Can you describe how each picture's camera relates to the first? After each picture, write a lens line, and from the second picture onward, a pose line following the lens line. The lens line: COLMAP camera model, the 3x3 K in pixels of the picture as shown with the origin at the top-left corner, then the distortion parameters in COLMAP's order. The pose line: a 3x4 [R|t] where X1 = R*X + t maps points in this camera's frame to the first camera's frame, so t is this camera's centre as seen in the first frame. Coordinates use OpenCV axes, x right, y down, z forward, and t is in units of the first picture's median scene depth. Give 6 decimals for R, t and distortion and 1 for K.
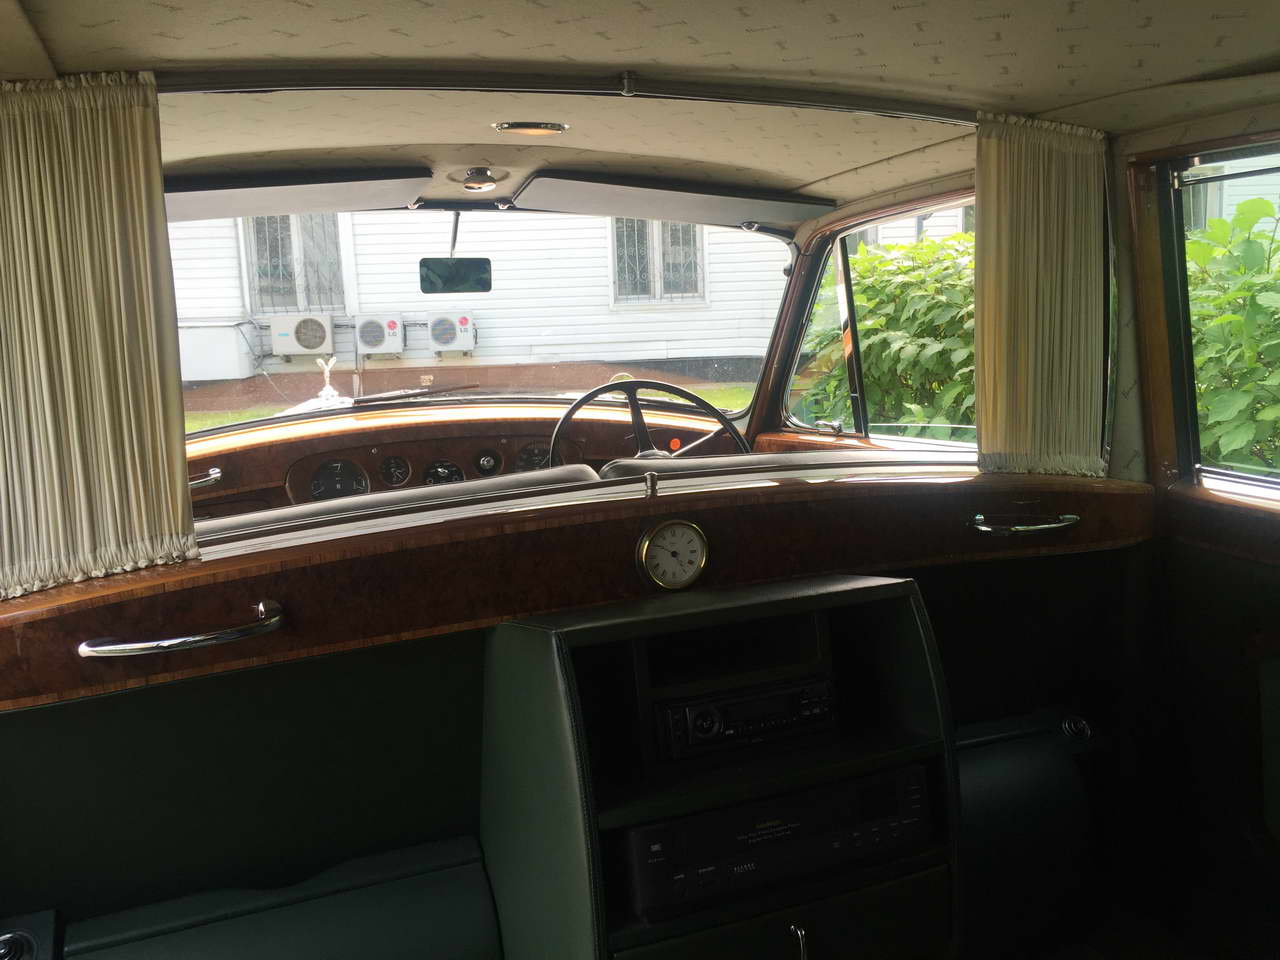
lens RADIAL K [[1072.9, 0, 635.3], [0, 1072.9, 485.9], [0, 0, 1]] dist [0.066448, -0.071522]
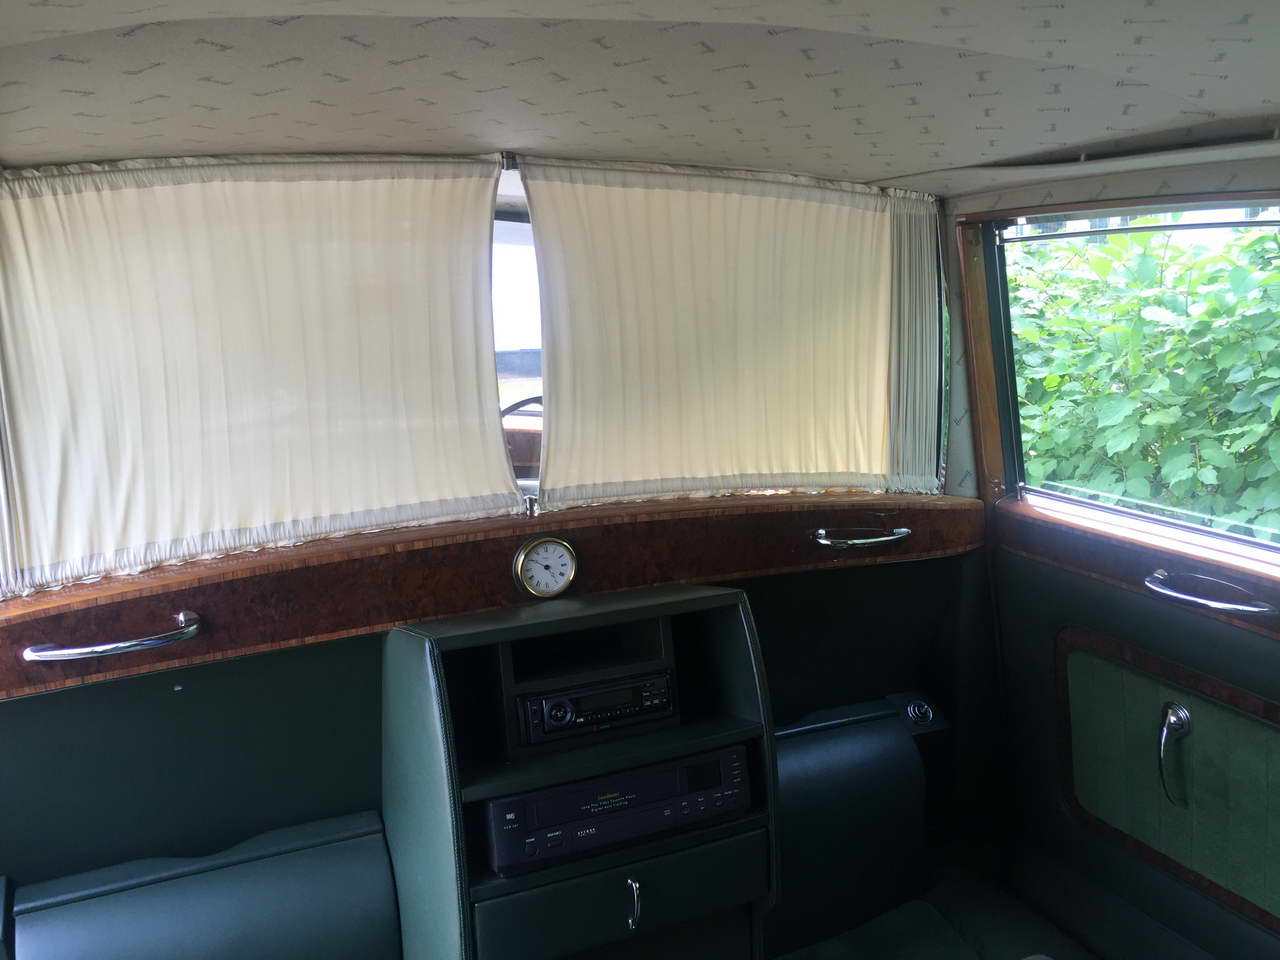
lens RADIAL K [[1072.9, 0, 633.9], [0, 1072.9, 482.9], [0, 0, 1]] dist [0.066448, -0.071522]
pose [[0.999550, 0.001568, 0.029943, 0.099128], [-0.001970, 0.999908, 0.013404, -0.045583], [-0.029919, -0.013457, 0.999462, -0.172064]]
